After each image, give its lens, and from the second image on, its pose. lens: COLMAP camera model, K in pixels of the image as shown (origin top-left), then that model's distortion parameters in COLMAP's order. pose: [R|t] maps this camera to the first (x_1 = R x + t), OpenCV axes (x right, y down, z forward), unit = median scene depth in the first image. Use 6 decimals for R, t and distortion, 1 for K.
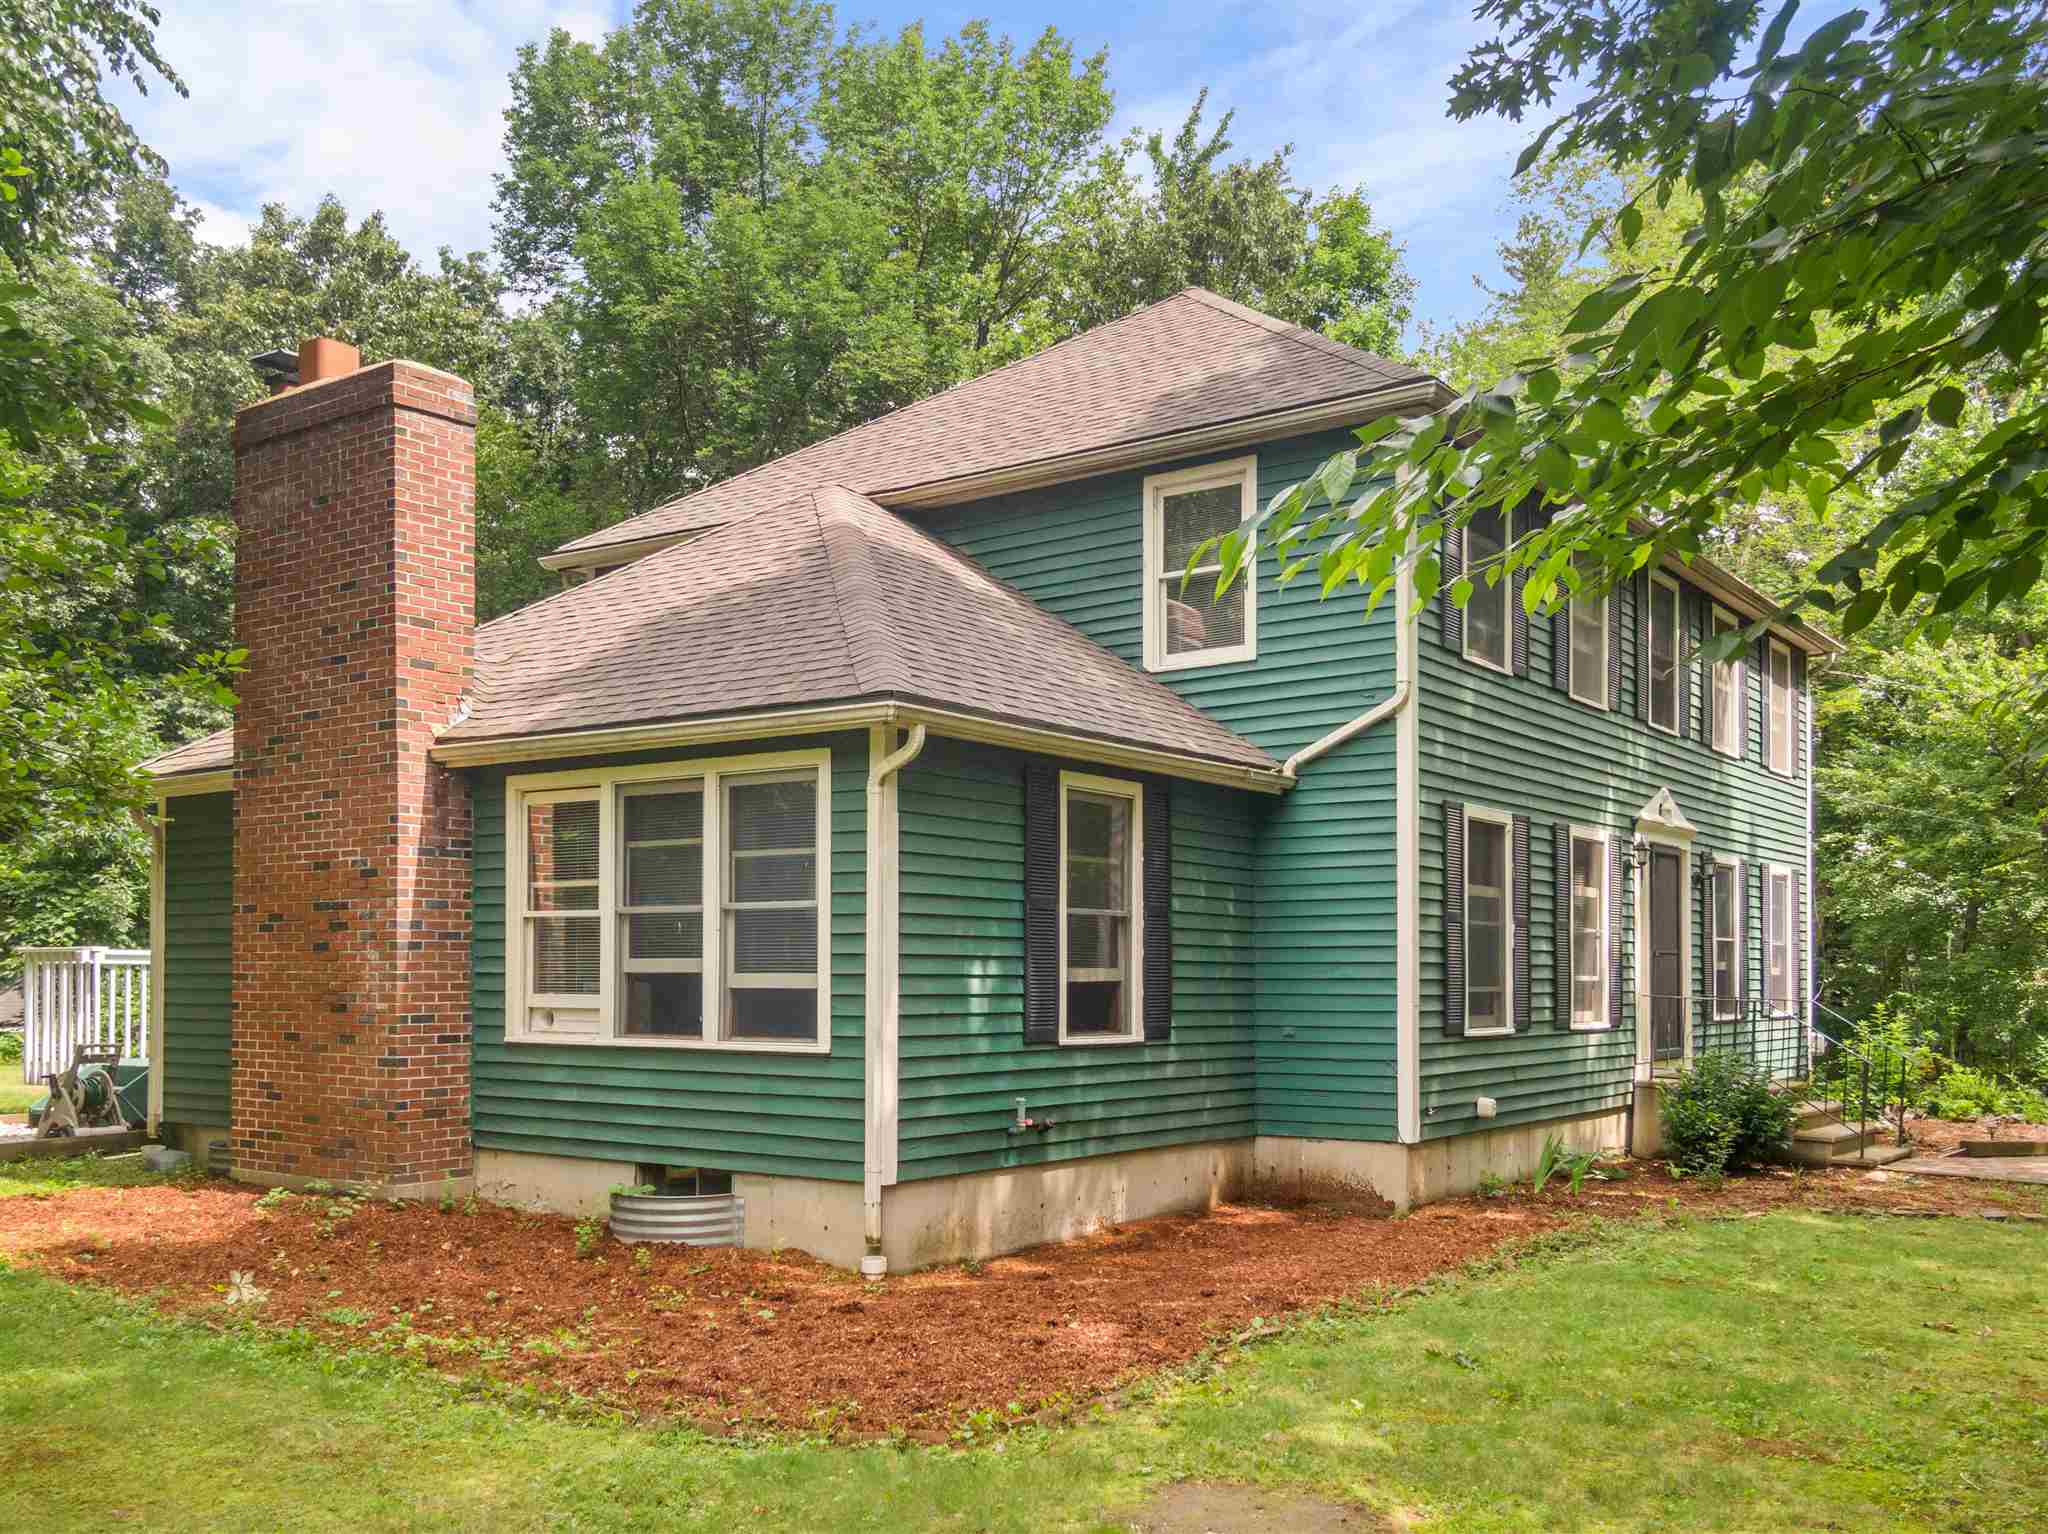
lens RADIAL K [[1804.1, 0, 1019.2], [0, 1804.1, 944.1], [0, 0, 1]] dist [0.004059, 0.025660]
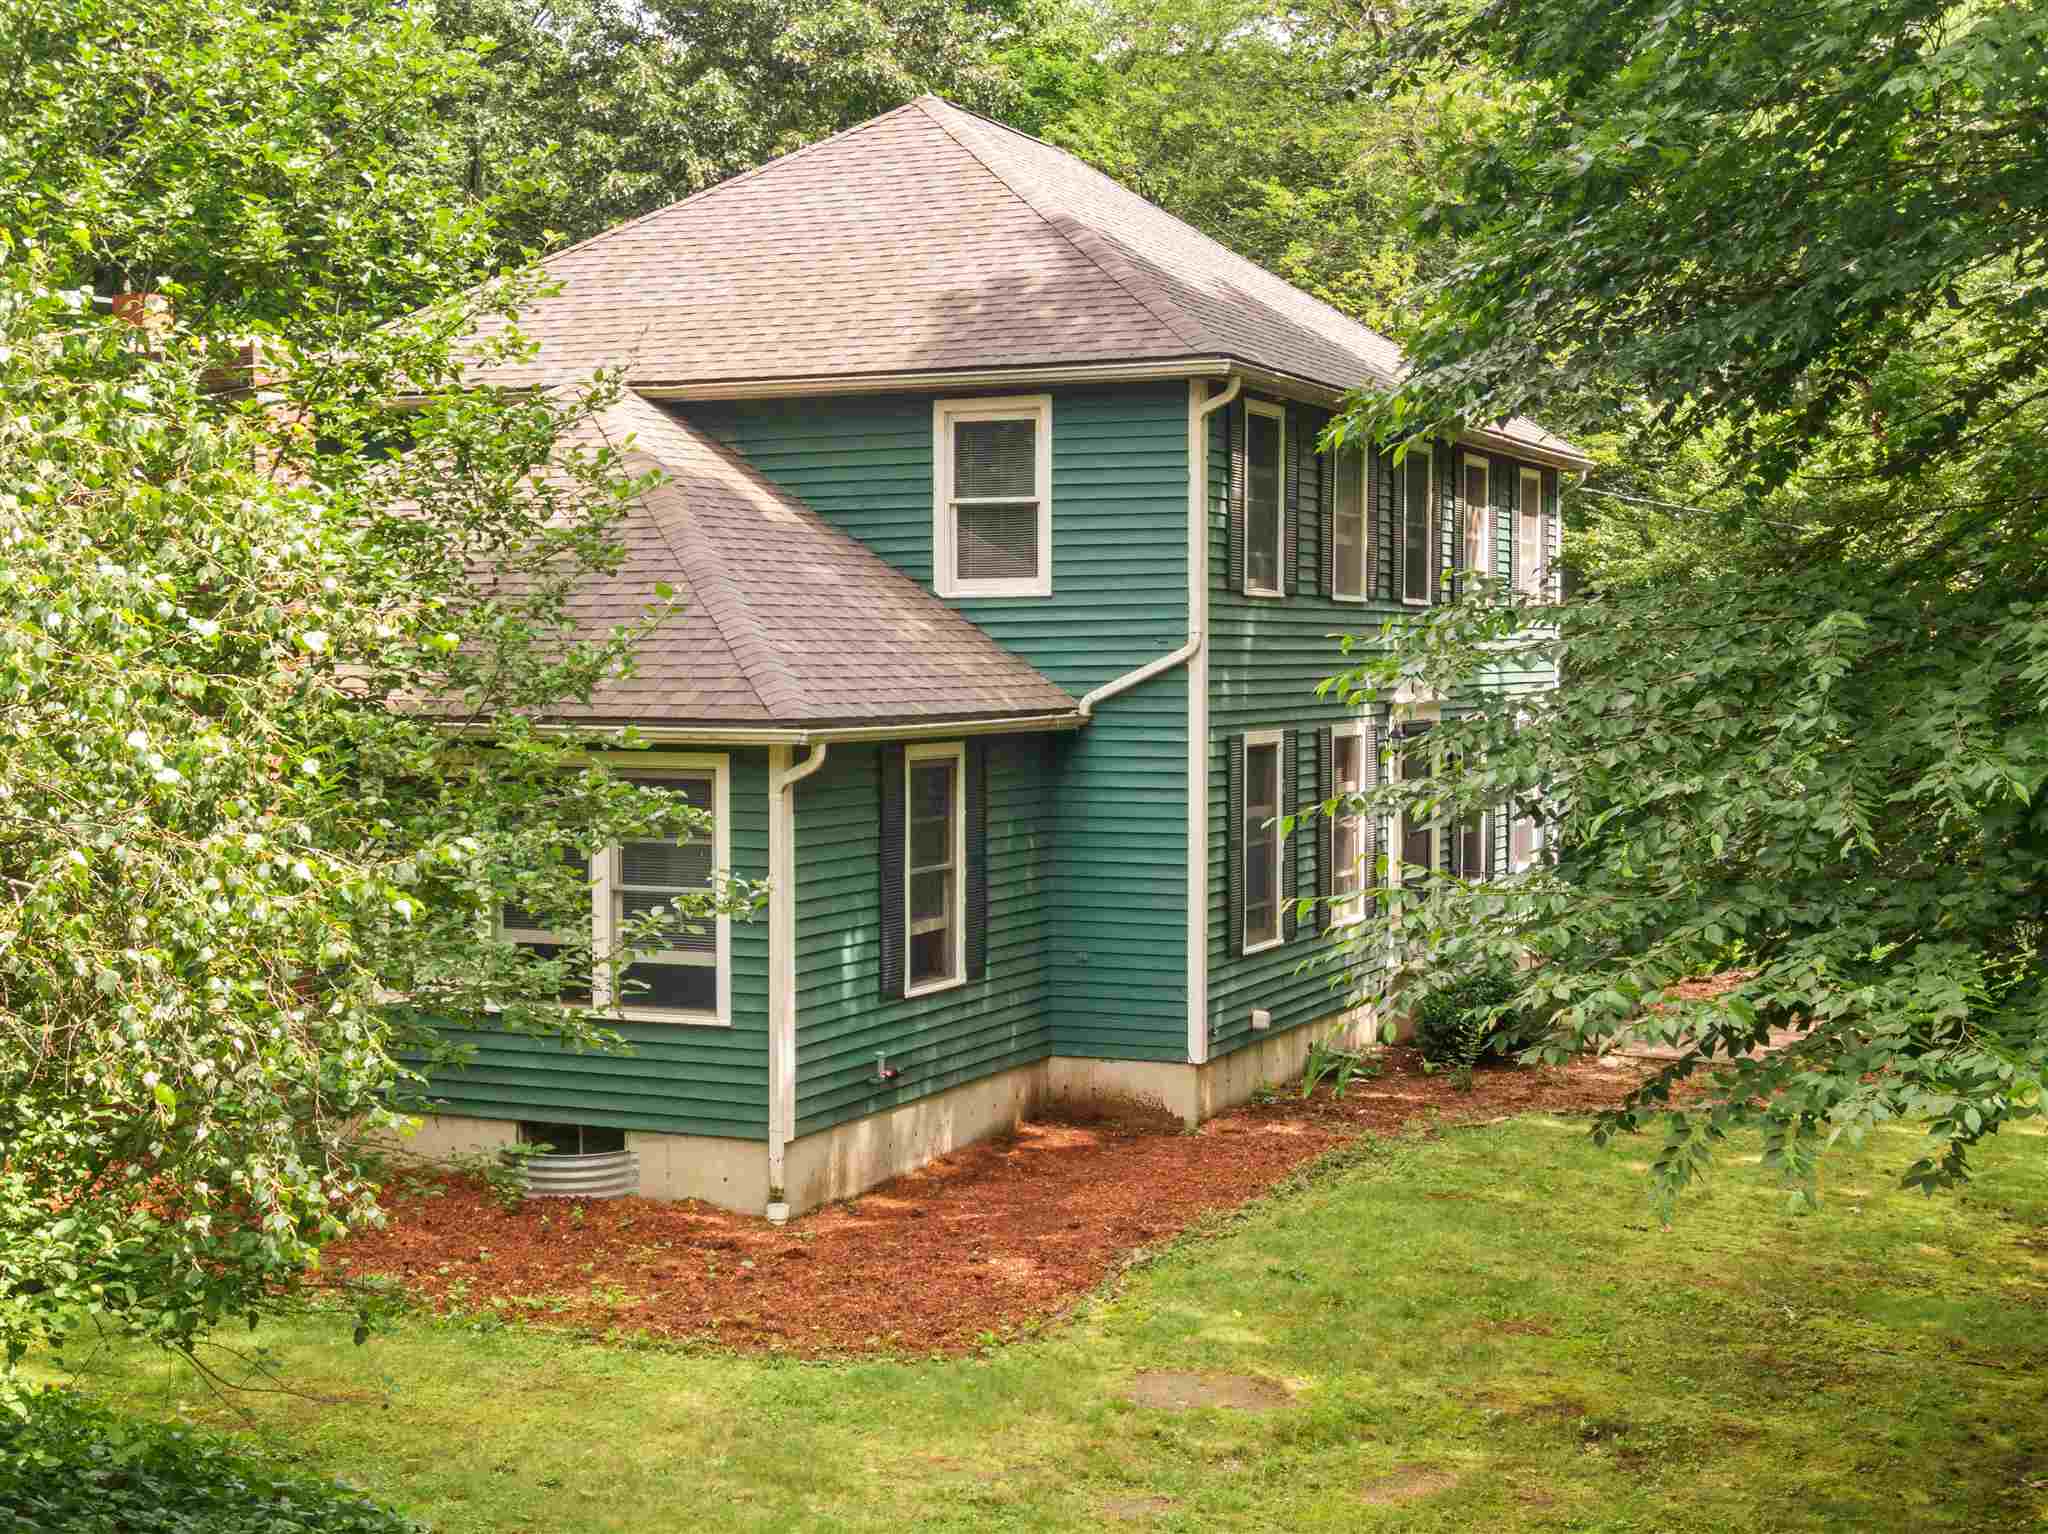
lens RADIAL K [[2780.7, 0, 1024.0], [0, 2780.7, 767.0], [0, 0, 1]] dist [0.029238, -0.059089]
pose [[0.976087, -0.010805, 0.217110, -0.240090], [-0.002232, 0.998213, 0.059709, -0.162673], [-0.217367, -0.058766, 0.974319, -0.572224]]
